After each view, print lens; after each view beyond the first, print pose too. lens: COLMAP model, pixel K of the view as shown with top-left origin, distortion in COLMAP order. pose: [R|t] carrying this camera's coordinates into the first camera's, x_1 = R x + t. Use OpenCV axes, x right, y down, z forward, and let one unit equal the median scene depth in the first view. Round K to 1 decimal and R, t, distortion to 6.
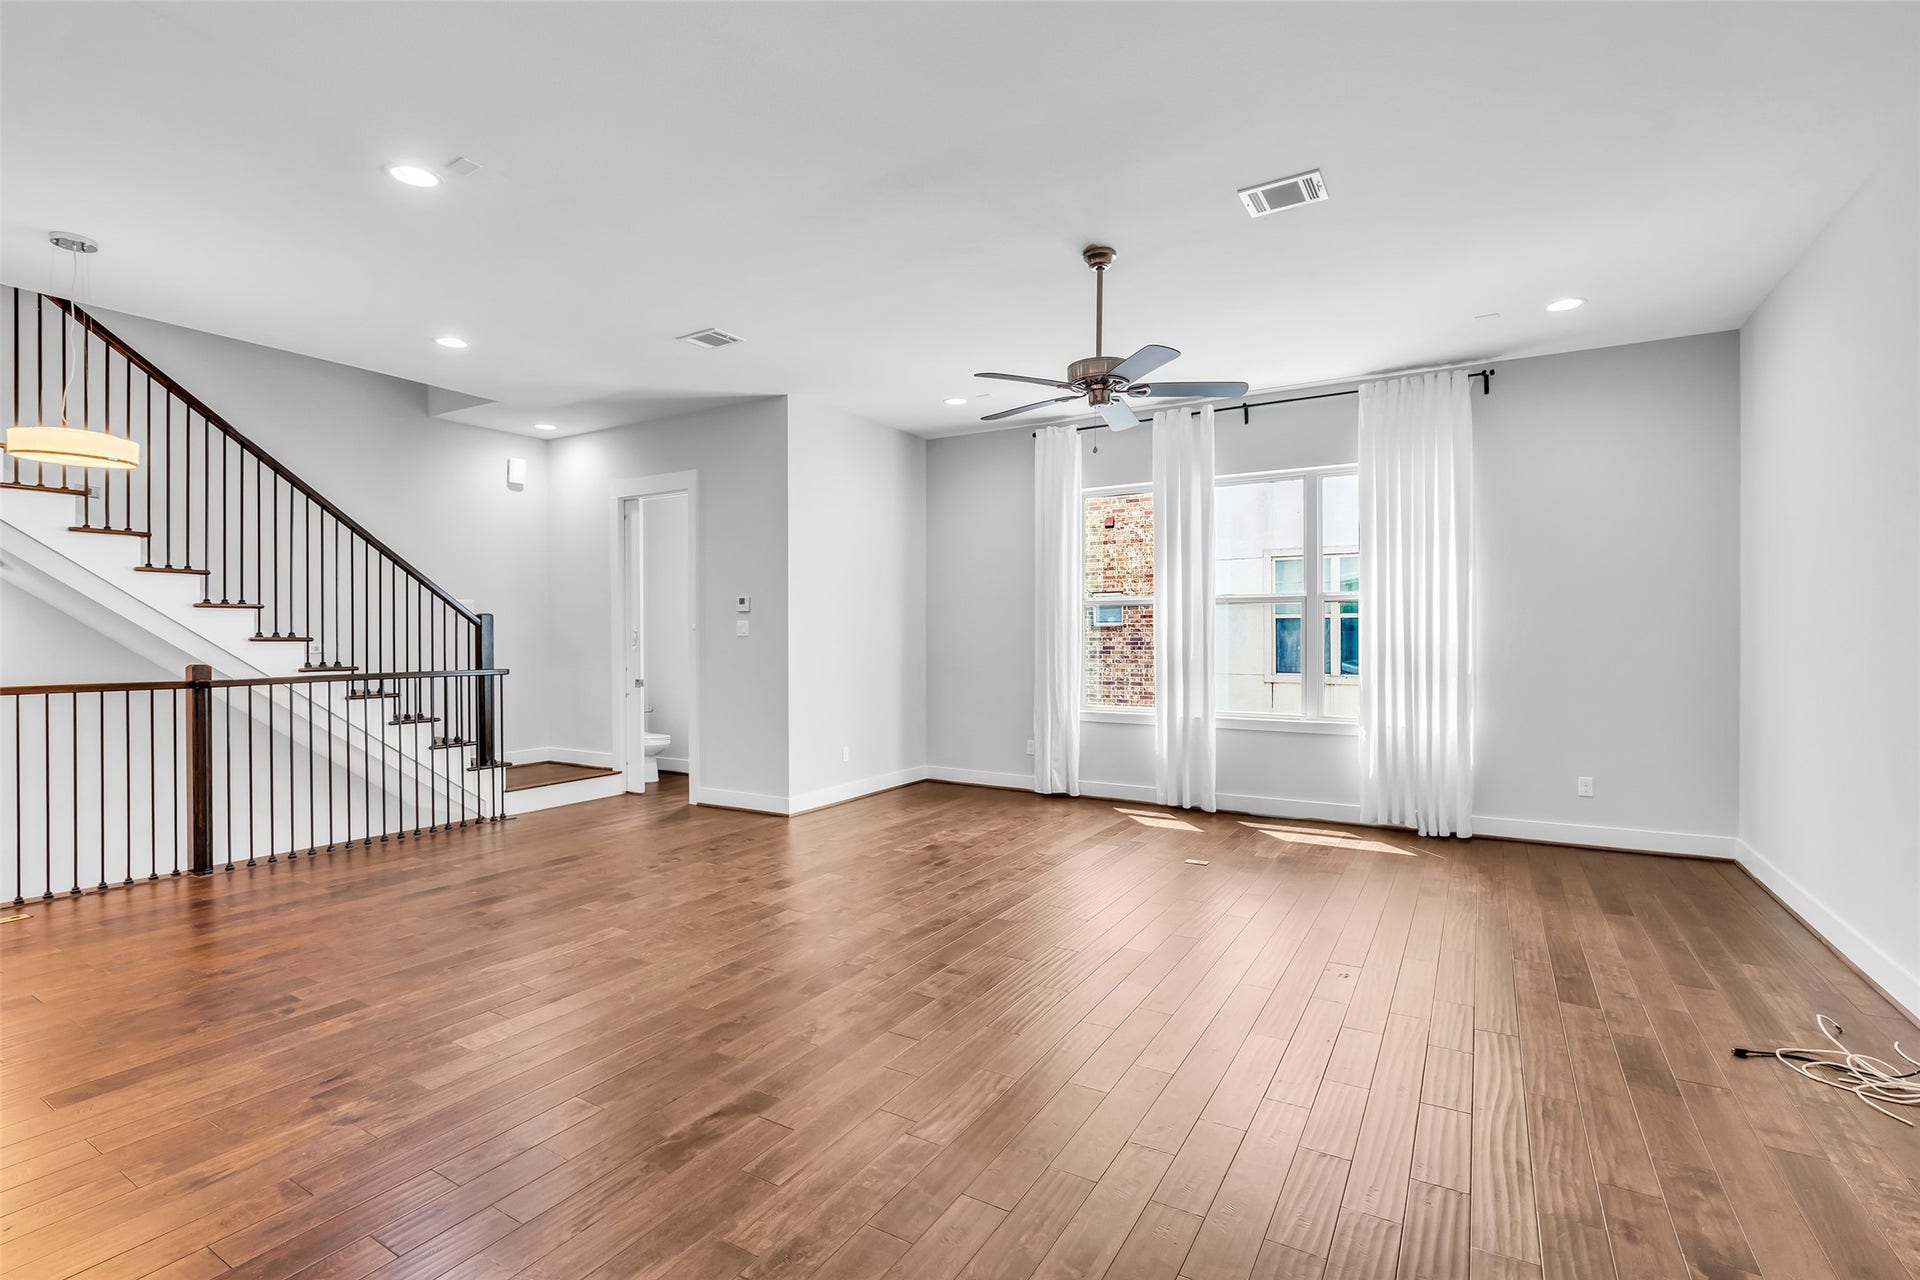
lens RADIAL K [[875.8, 0, 957.8], [0, 875.8, 641.1], [0, 0, 1]] dist [-0.020385, 0.005776]
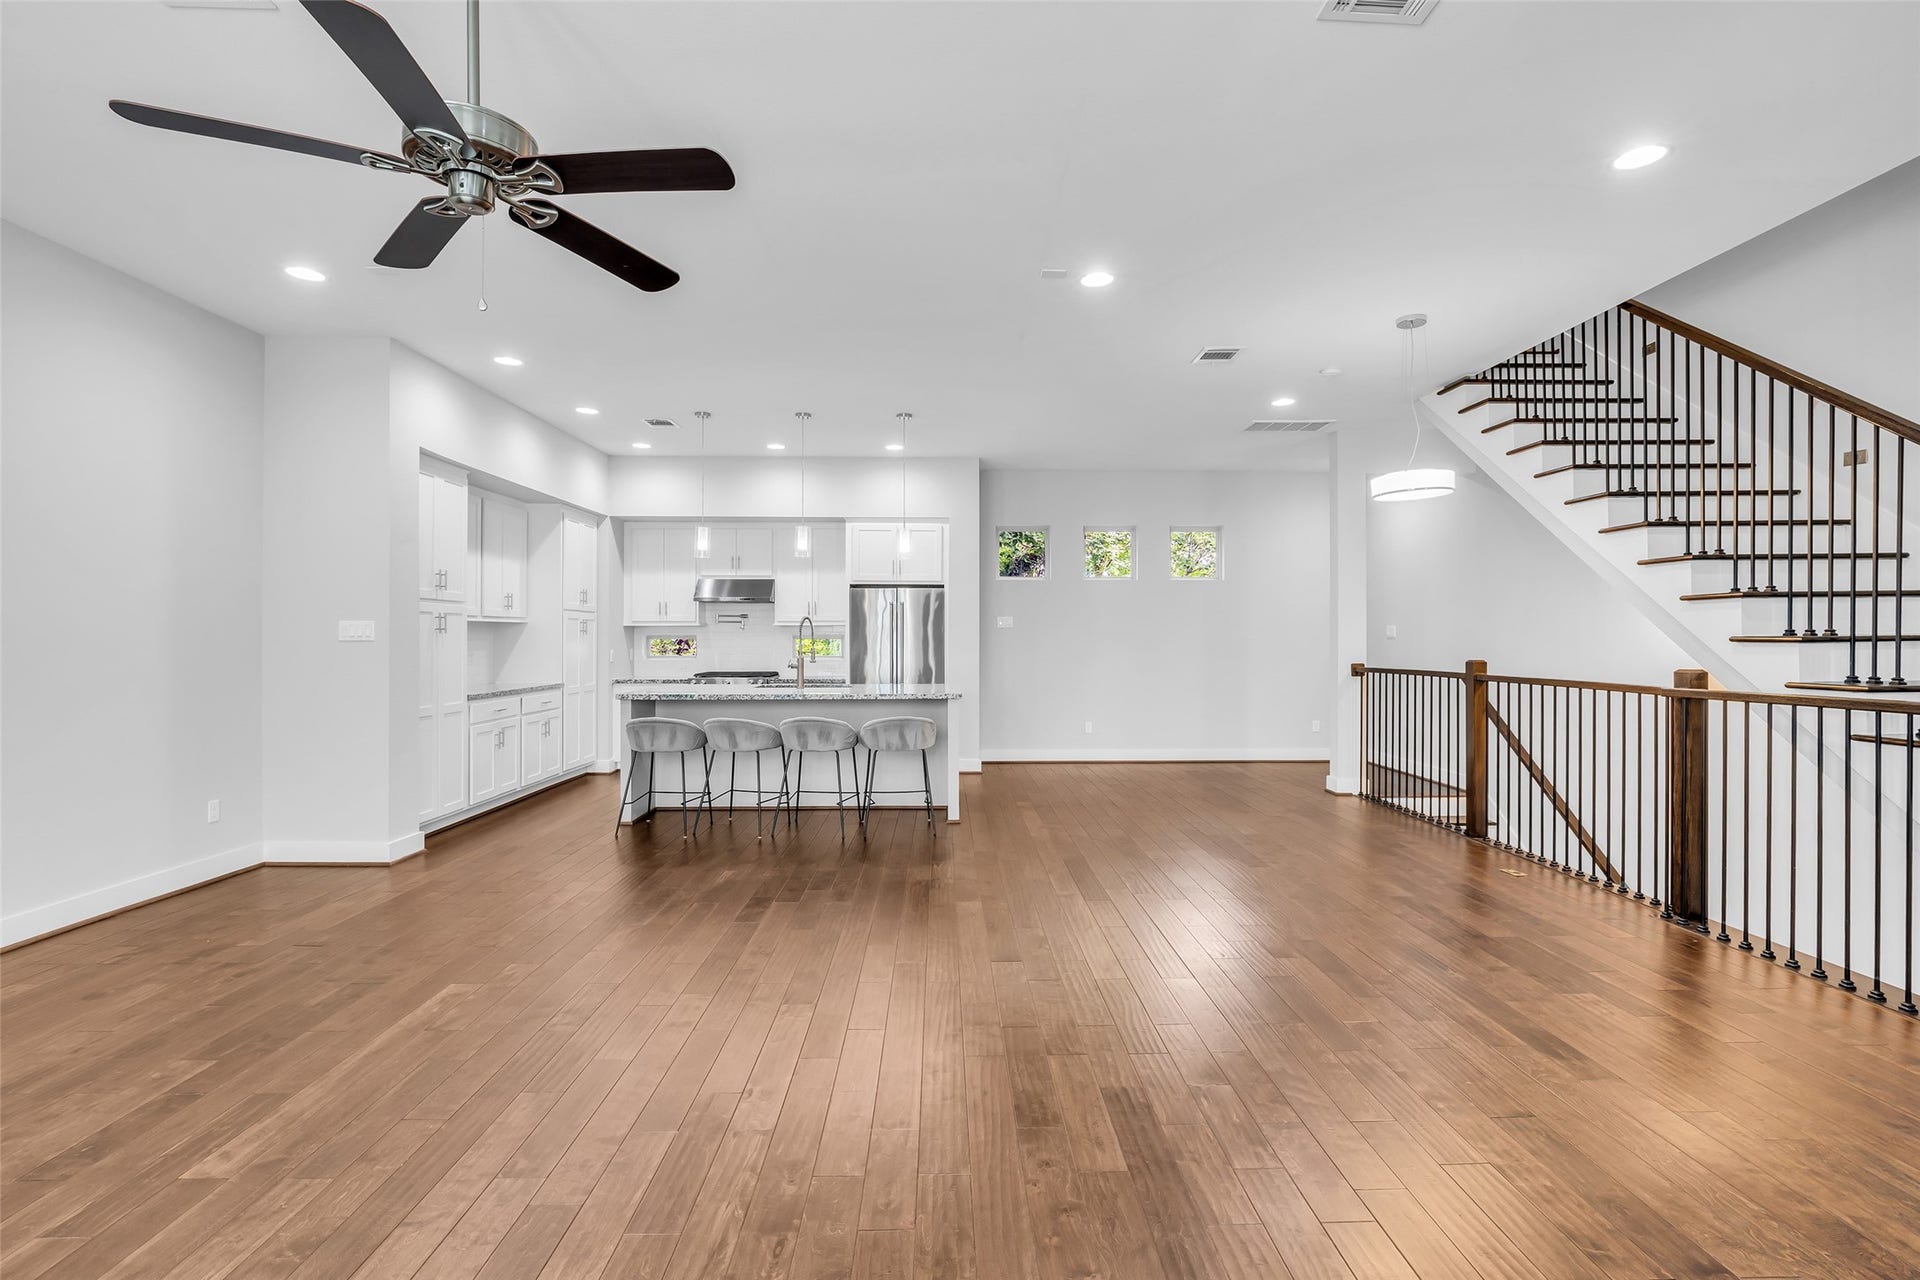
lens RADIAL K [[875.8, 0, 957.3], [0, 875.8, 633.5], [0, 0, 1]] dist [-0.020385, 0.005776]
pose [[-0.845993, 0.000832, -0.533193, 0.133572], [0.000369, 0.999999, 0.000974, -0.007002], [0.533193, 0.000627, -0.845993, 1.105593]]
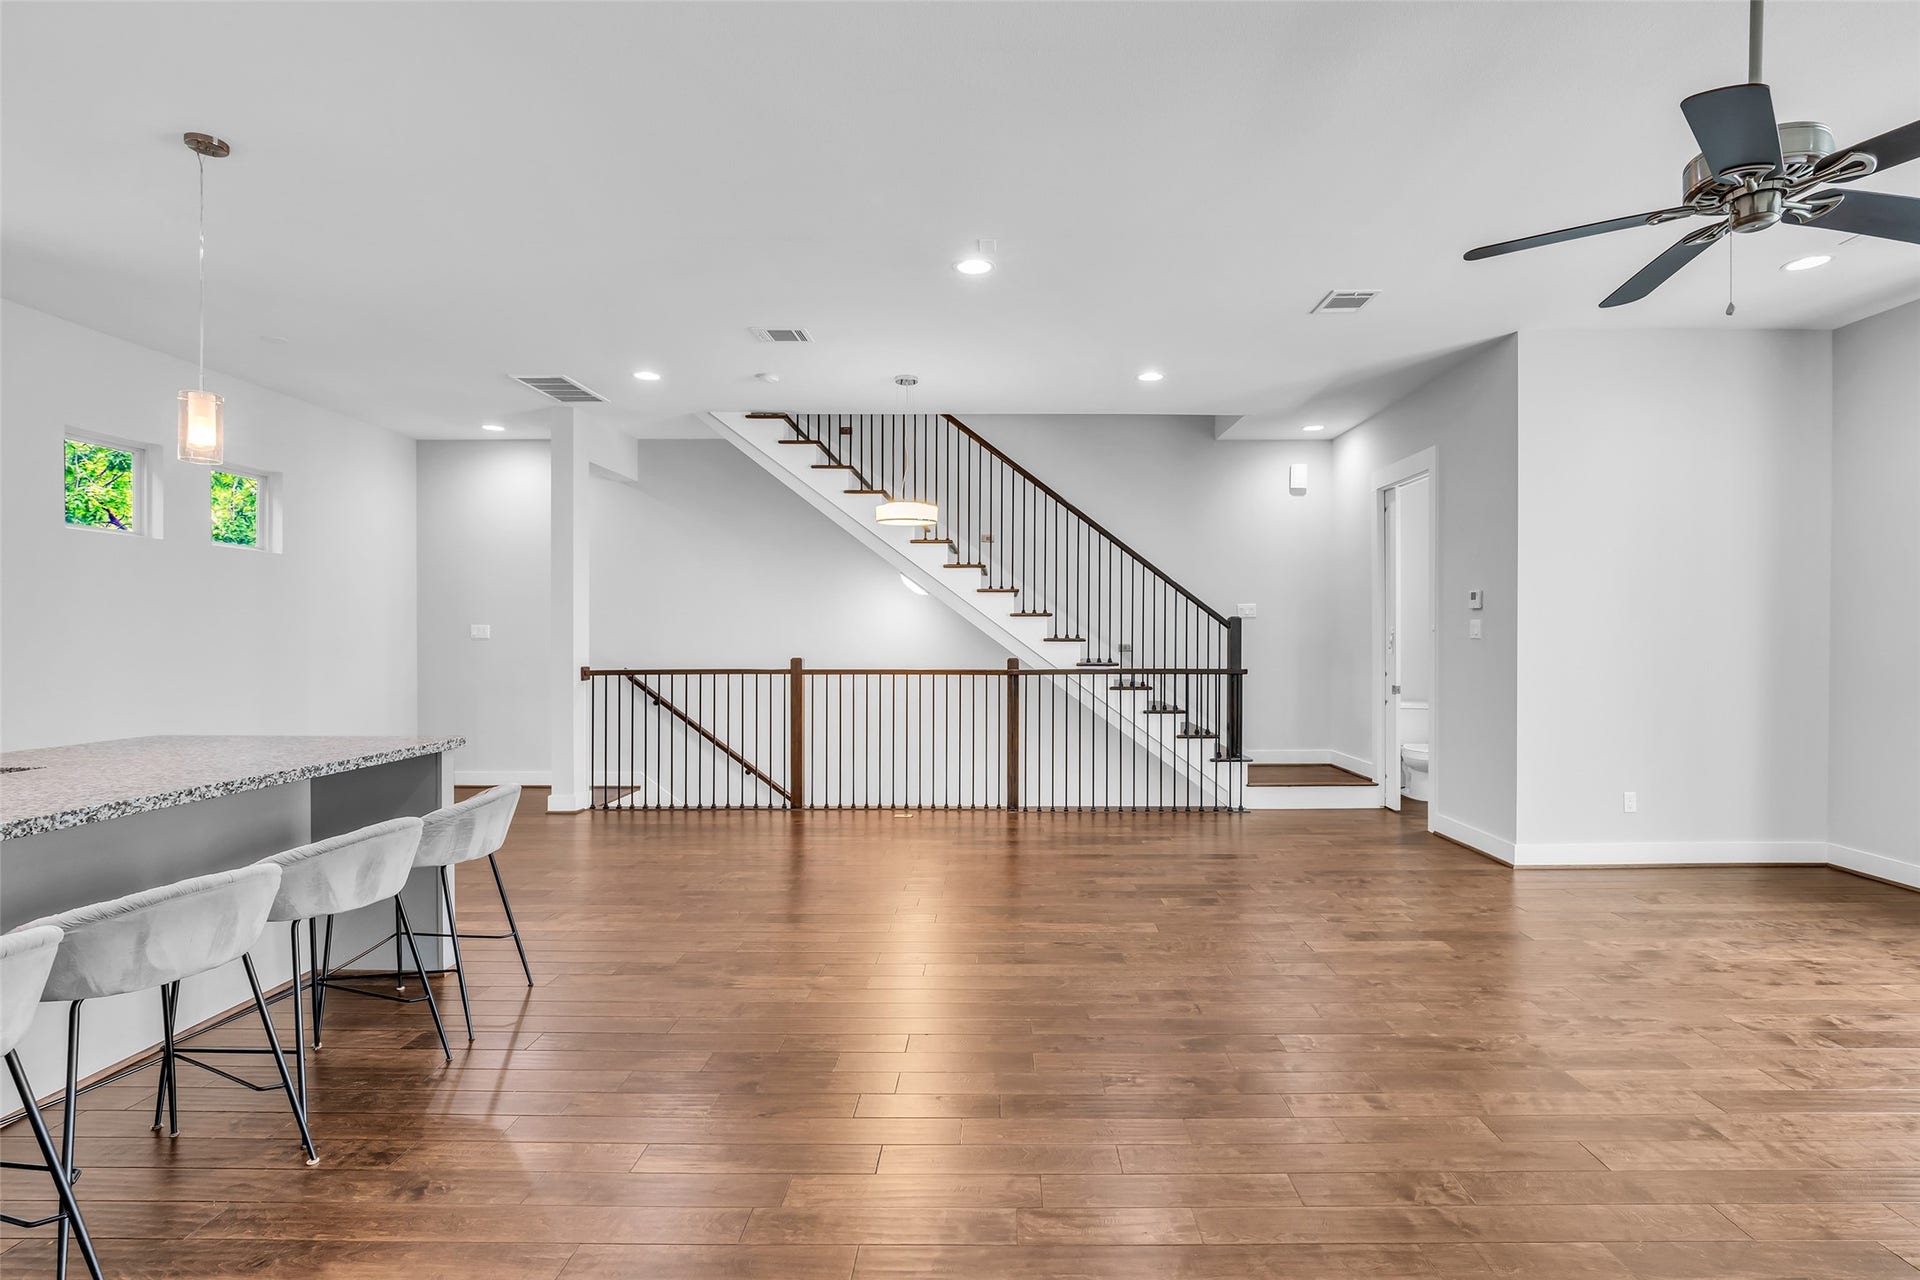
lens RADIAL K [[894.3, 0, 1000.6], [0, 894.3, 645.4], [0, 0, 1]] dist [-0.017478, 0.002933]
pose [[0.517299, 0.009267, -0.855755, 0.272502], [-0.006219, 0.999956, 0.007069, -0.002464], [0.855782, 0.001665, 0.517333, 0.207006]]
